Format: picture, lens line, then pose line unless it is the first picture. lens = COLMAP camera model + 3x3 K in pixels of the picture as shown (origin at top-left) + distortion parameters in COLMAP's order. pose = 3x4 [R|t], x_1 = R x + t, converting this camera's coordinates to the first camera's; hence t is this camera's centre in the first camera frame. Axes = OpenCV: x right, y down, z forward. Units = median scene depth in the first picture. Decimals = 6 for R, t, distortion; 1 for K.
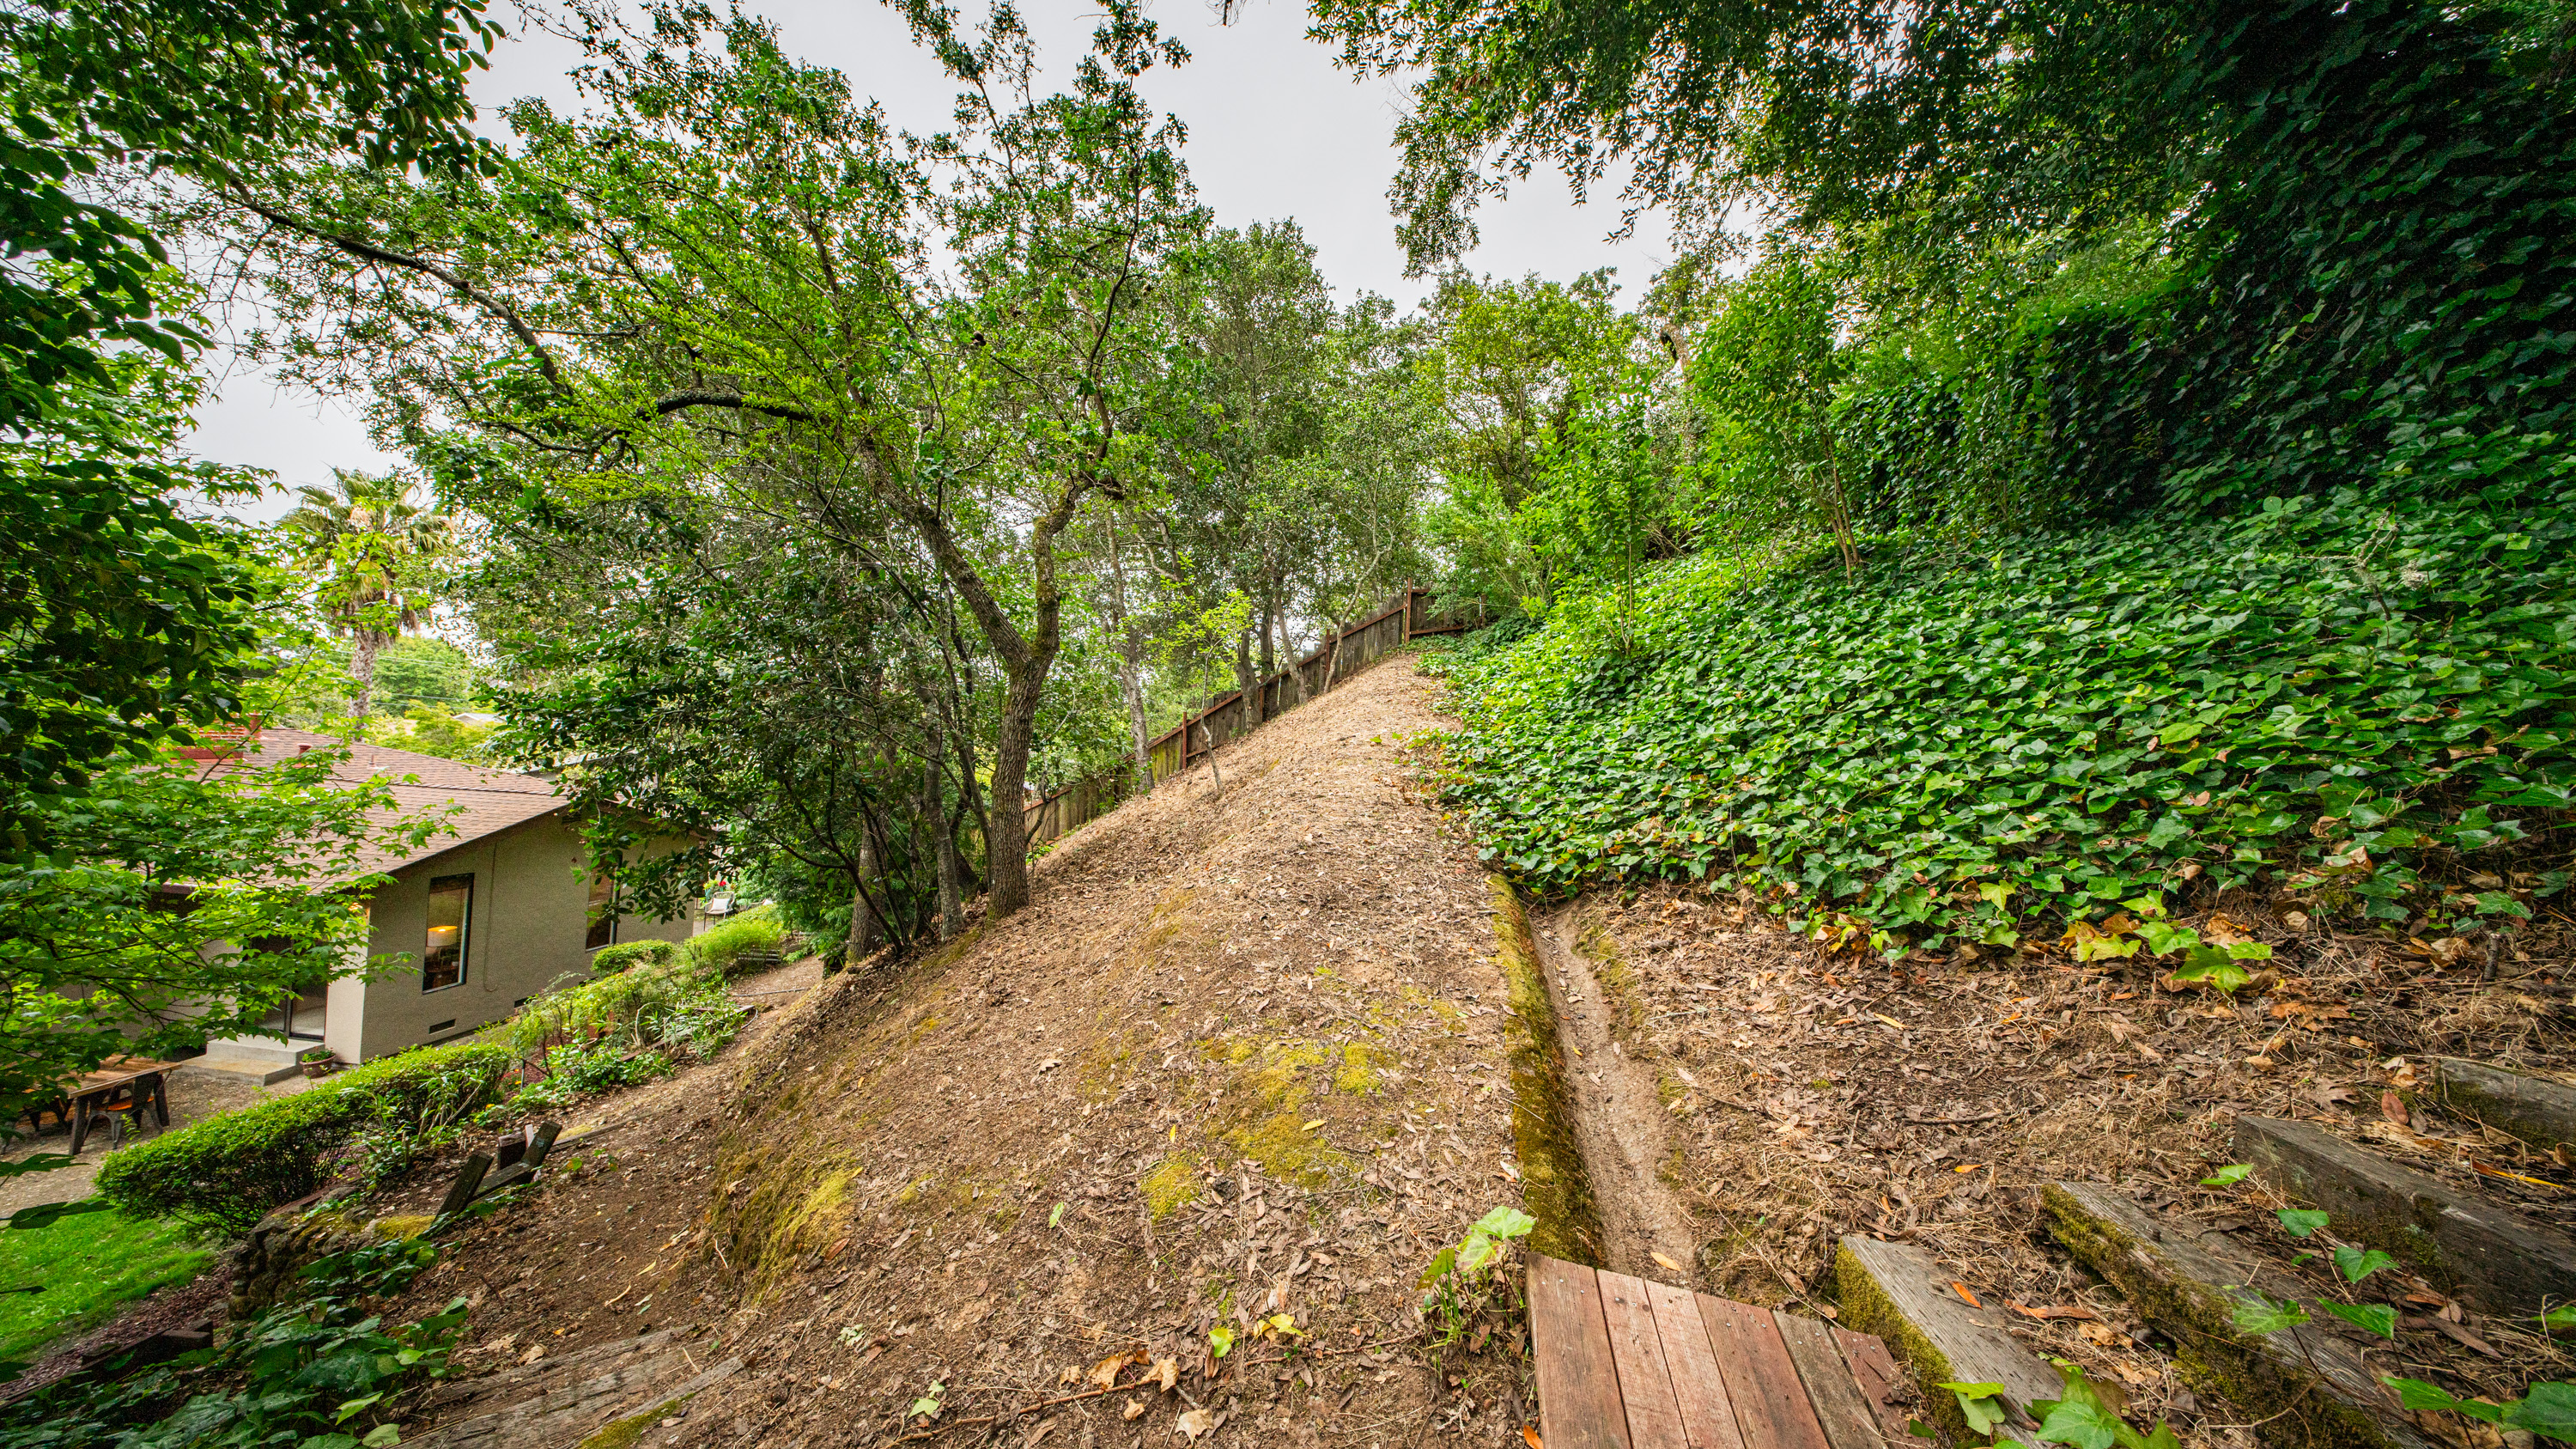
lens RADIAL K [[737.4, 0, 1295.8], [0, 737.4, 736.1], [0, 0, 1]] dist [-0.011918, 0.000104]
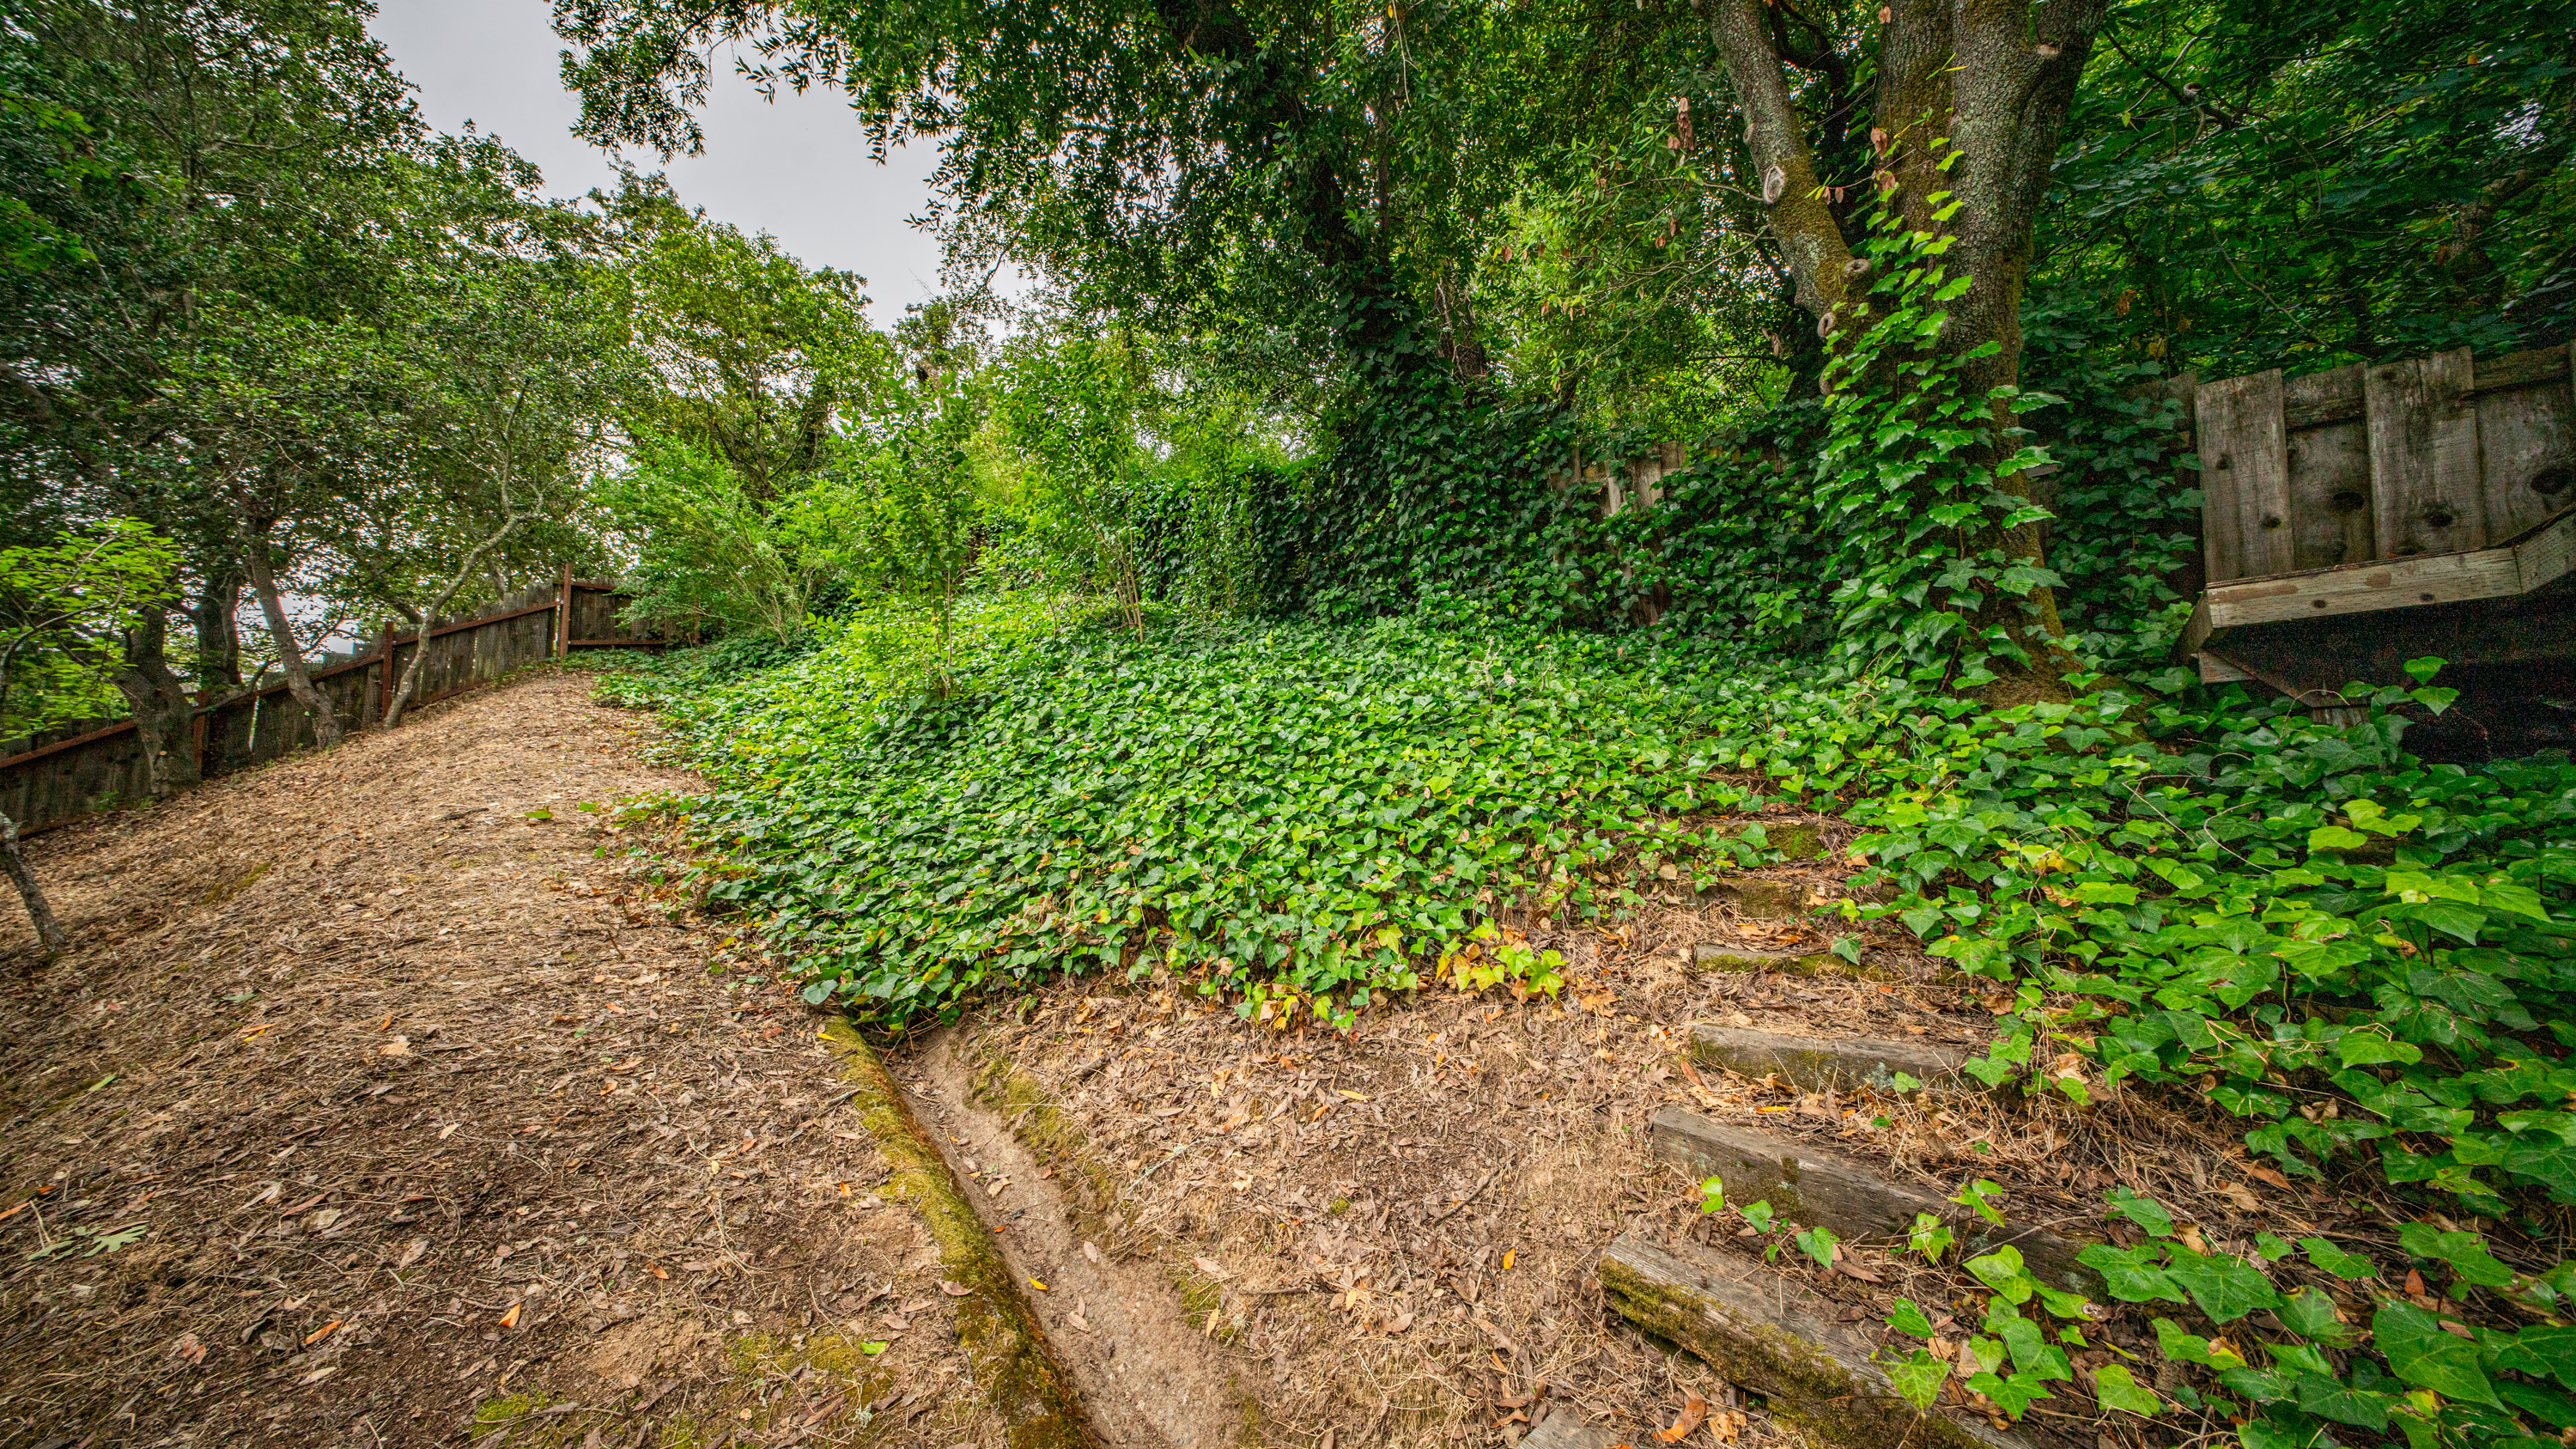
lens RADIAL K [[751.6, 0, 1285.4], [0, 751.6, 734.9], [0, 0, 1]] dist [0.008530, -0.004830]
pose [[0.603610, 0.012444, 0.797182, -0.019949], [0.030481, 0.998787, -0.038671, -0.021532], [-0.796697, 0.047642, 0.602499, 0.170269]]
